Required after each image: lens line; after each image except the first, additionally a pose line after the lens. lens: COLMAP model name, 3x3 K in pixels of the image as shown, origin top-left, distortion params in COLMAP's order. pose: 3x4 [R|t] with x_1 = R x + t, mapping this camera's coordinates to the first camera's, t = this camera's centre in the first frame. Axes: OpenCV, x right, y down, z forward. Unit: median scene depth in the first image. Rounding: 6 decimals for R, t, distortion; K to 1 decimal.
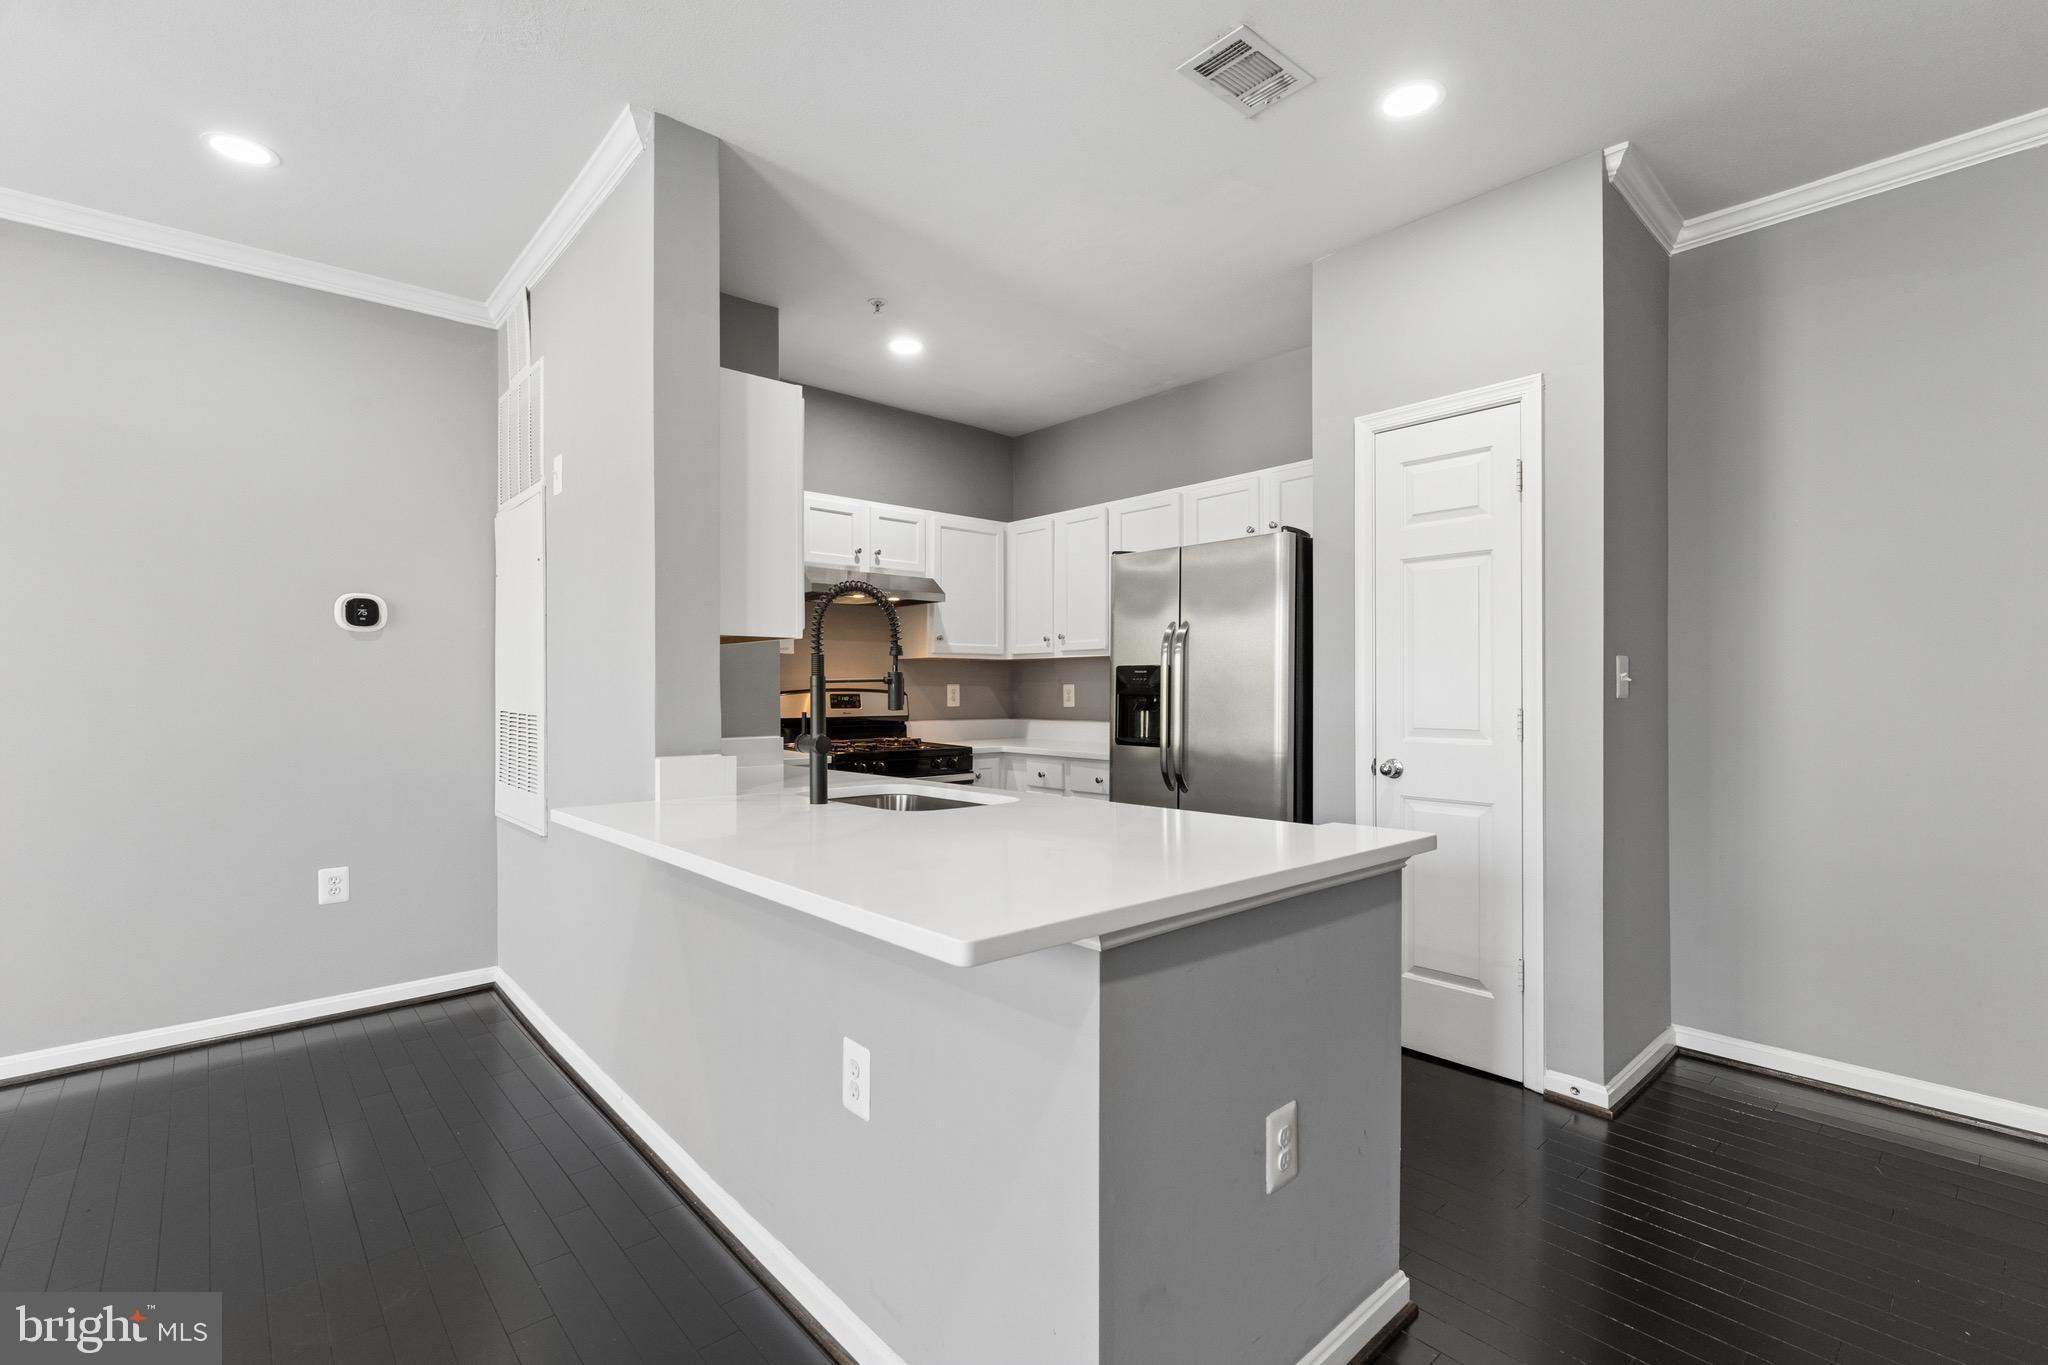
lens RADIAL K [[914.7, 0, 1007.2], [0, 914.7, 686.6], [0, 0, 1]] dist [-0.003288, 0.000858]
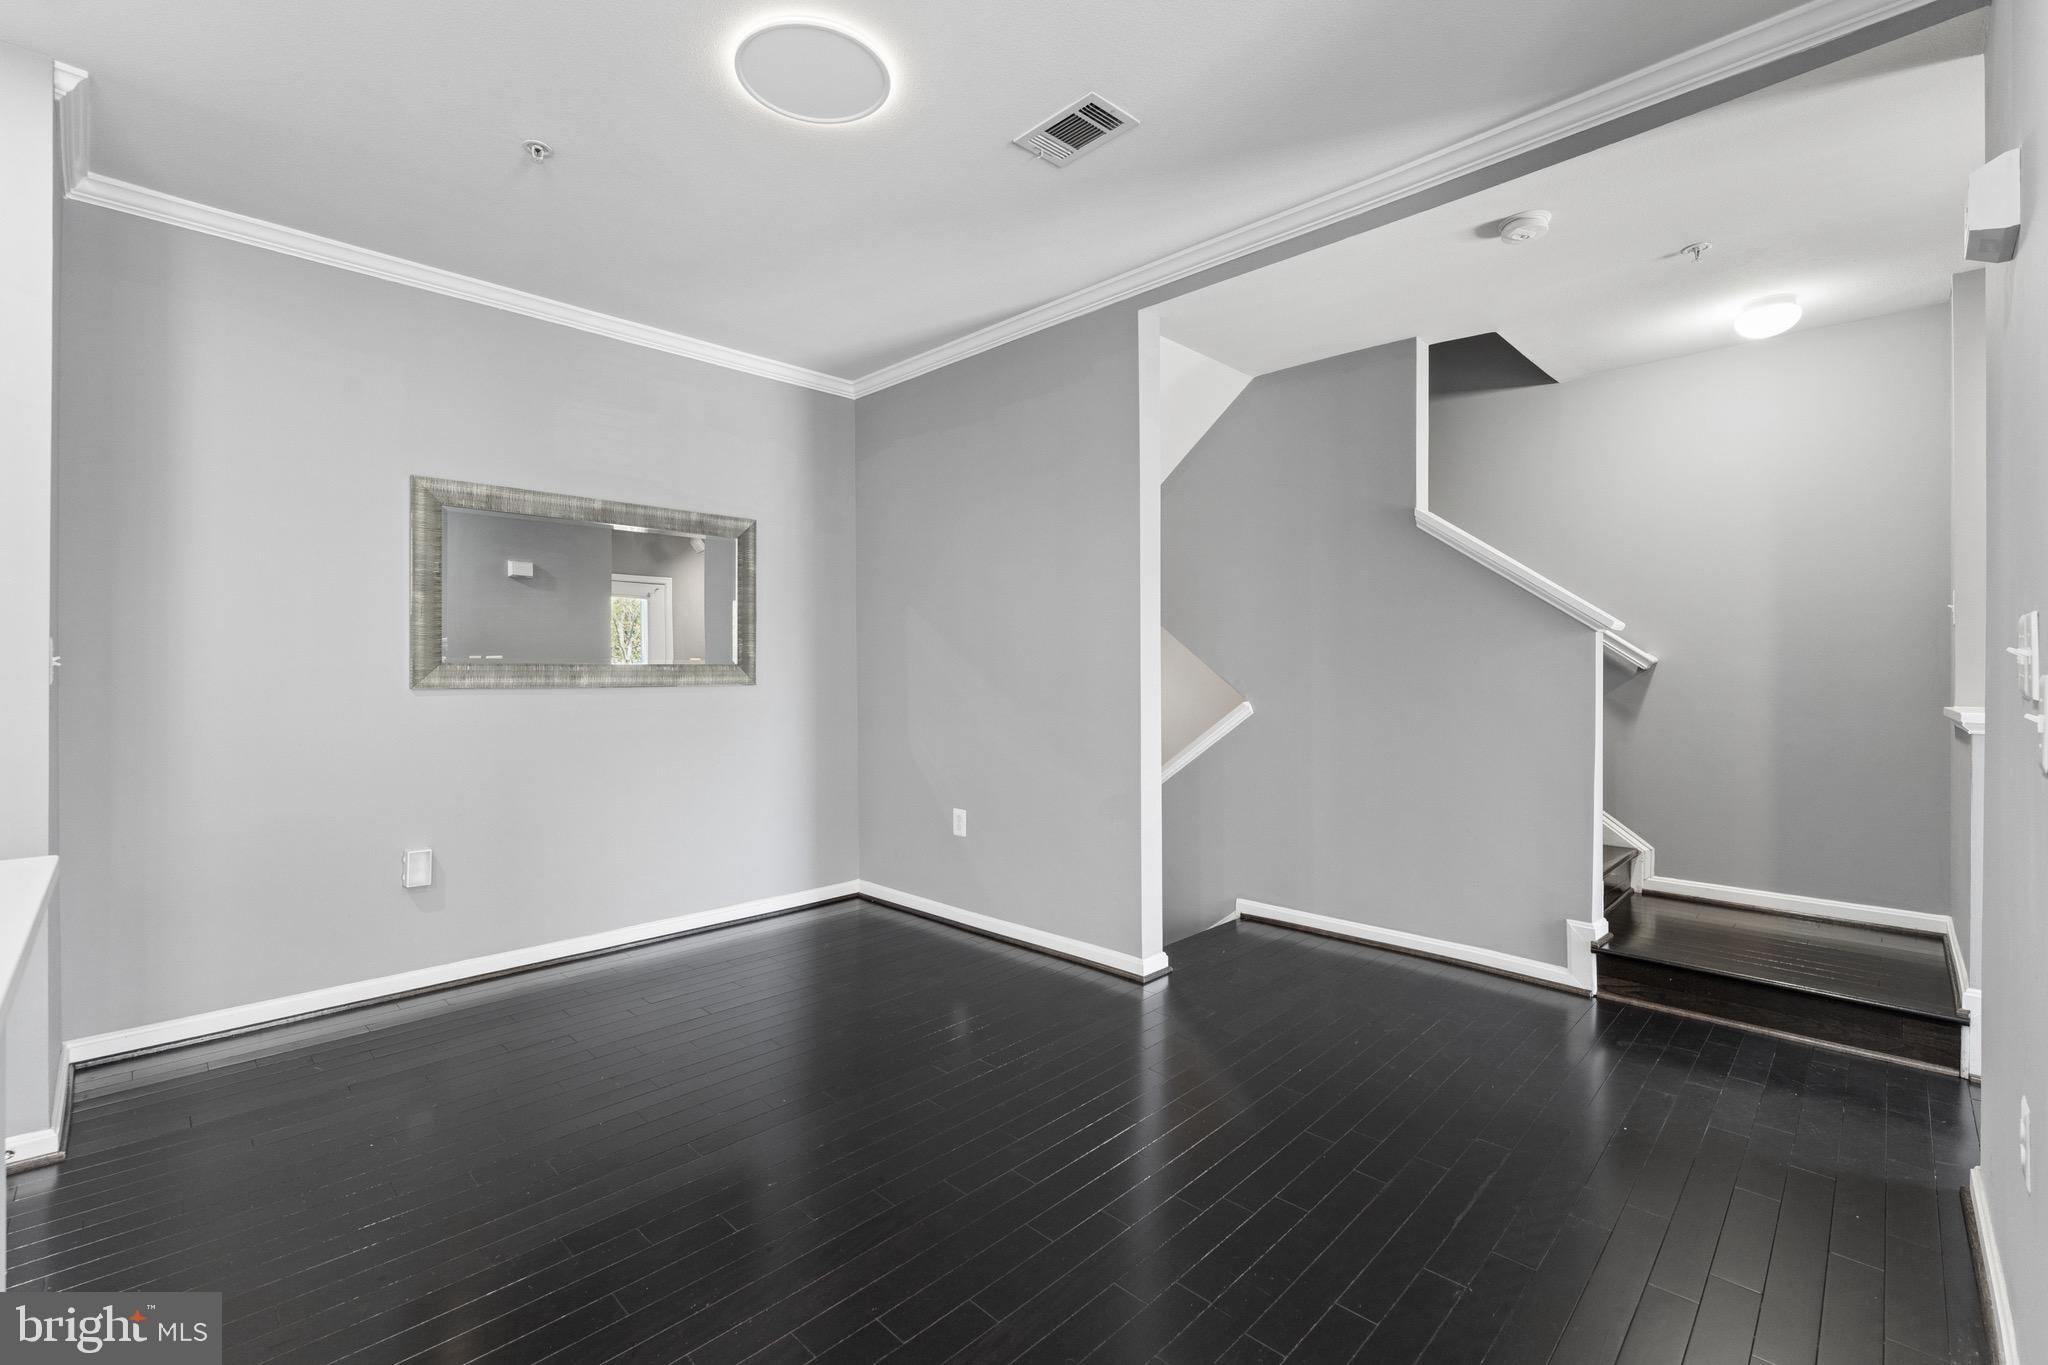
lens RADIAL K [[873.9, 0, 1007.6], [0, 873.9, 664.1], [0, 0, 1]] dist [-0.003218, -0.000077]
pose [[-0.053222, 0.006252, 0.998563, -0.152072], [-0.001382, 0.999979, -0.006335, -0.002086], [-0.998582, -0.001717, -0.053212, 0.086211]]
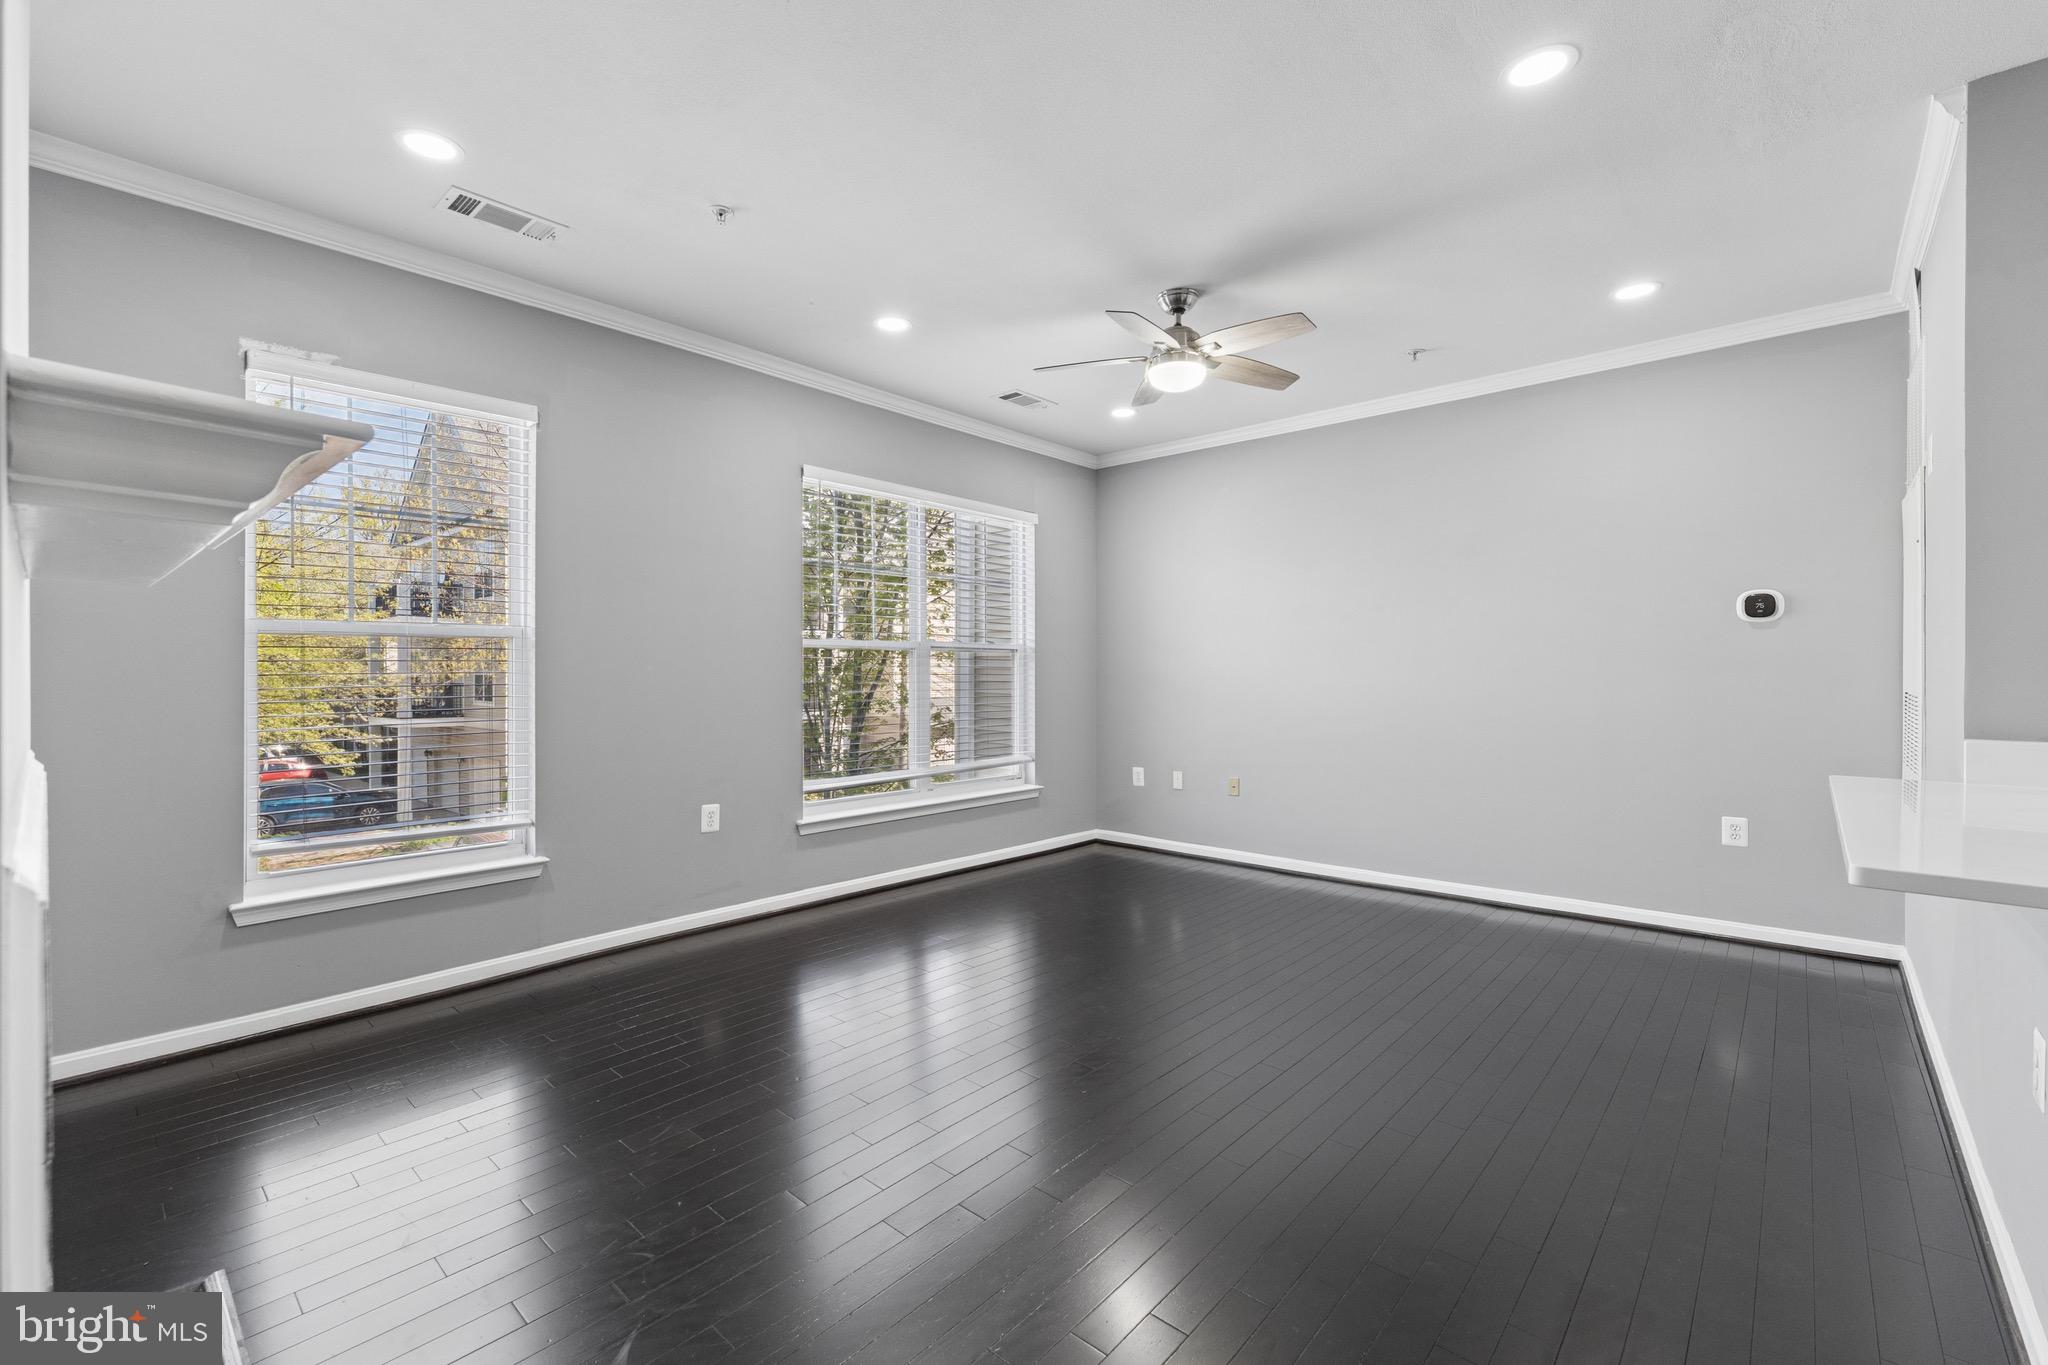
lens RADIAL K [[873.9, 0, 1001.1], [0, 873.9, 678.0], [0, 0, 1]] dist [-0.003218, -0.000077]
pose [[0.103873, 0.007732, -0.994561, 0.276857], [0.002213, 0.999966, 0.008005, 0.000849], [0.994588, -0.003033, 0.103852, -0.082665]]
